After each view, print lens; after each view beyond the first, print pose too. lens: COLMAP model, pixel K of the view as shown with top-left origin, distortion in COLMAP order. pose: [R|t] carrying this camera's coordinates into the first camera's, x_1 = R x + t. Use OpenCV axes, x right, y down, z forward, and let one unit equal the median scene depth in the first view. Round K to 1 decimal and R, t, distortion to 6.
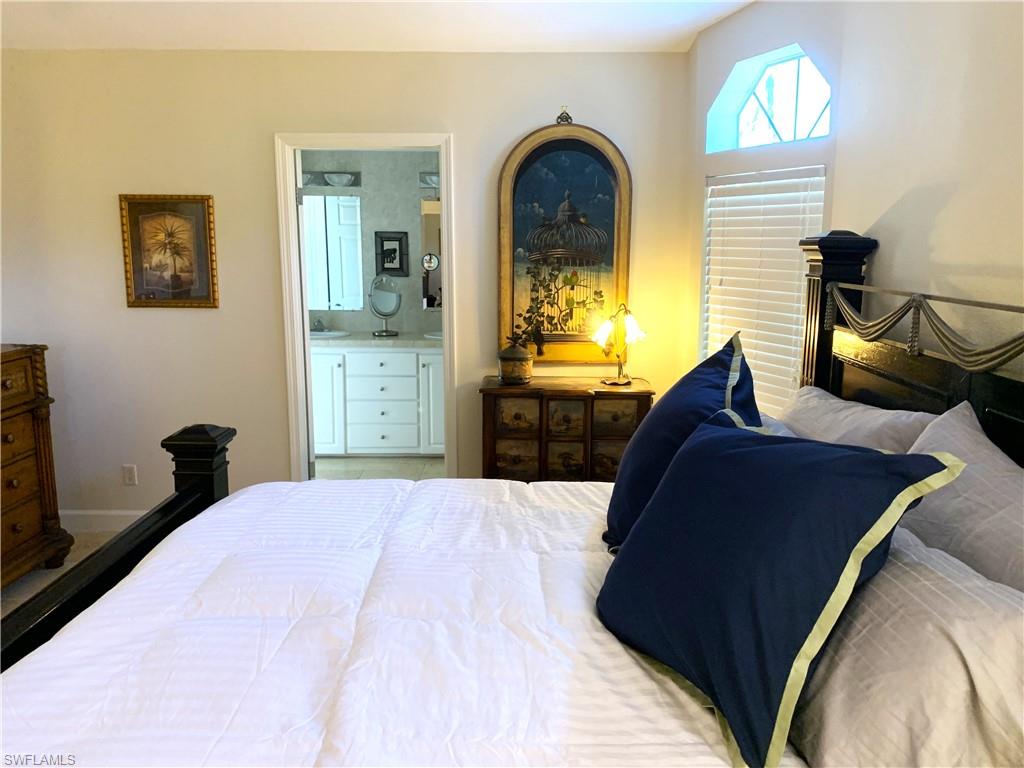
lens RADIAL K [[796.9, 0, 507.6], [0, 796.9, 375.2], [0, 0, 1]] dist [0.071135, -0.121256]
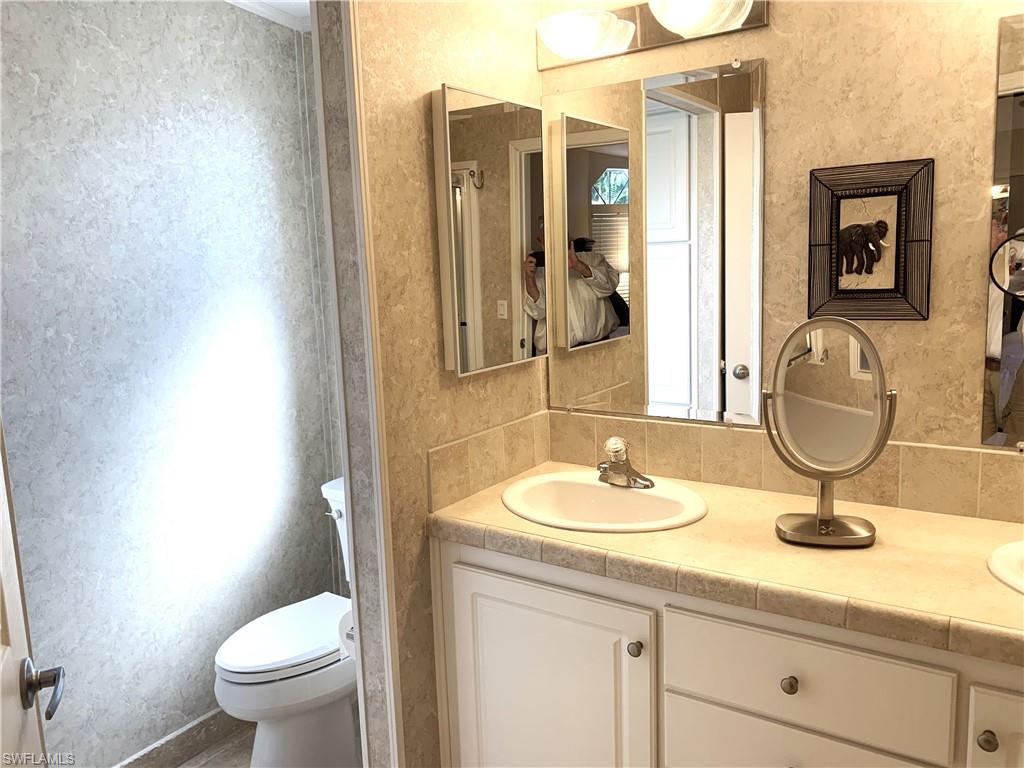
lens RADIAL K [[786.5, 0, 514.6], [0, 786.5, 375.7], [0, 0, 1]] dist [0.039418, -0.056444]
pose [[0.832834, 0.045665, -0.551636, -0.091856], [-0.048046, 0.998794, 0.010144, -0.100816], [0.551434, 0.018056, 0.834023, 0.694544]]
